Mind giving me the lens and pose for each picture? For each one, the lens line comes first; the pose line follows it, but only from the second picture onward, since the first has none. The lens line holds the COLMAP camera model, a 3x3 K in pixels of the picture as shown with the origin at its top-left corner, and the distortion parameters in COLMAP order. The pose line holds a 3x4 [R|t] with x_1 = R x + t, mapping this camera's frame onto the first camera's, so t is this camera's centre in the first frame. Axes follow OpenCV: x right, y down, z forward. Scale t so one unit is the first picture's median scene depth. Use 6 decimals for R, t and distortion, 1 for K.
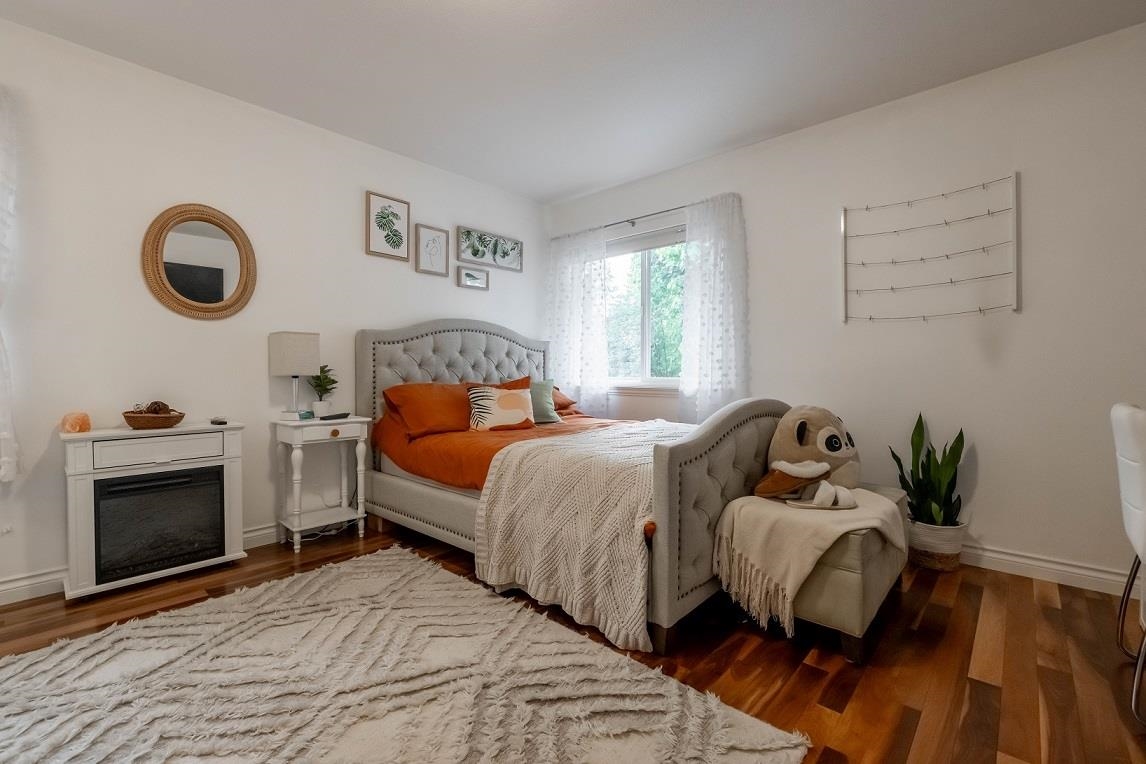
lens RADIAL K [[495.8, 0, 569.9], [0, 495.8, 375.3], [0, 0, 1]] dist [0.000028, -0.000950]
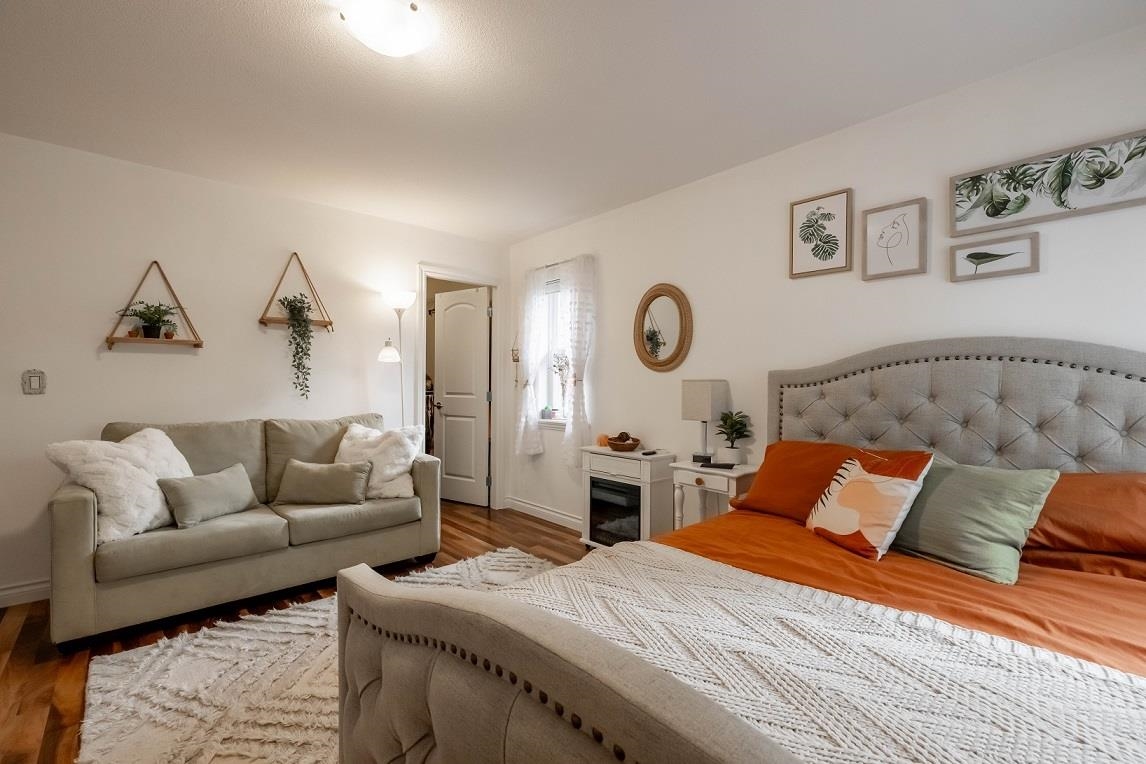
lens RADIAL K [[495.8, 0, 569.6], [0, 495.8, 386.7], [0, 0, 1]] dist [0.000028, -0.000950]
pose [[-0.087301, 0.001249, -0.996181, 0.424512], [-0.014972, 0.999885, 0.002566, -0.056334], [0.996069, 0.015139, -0.087272, 0.659465]]
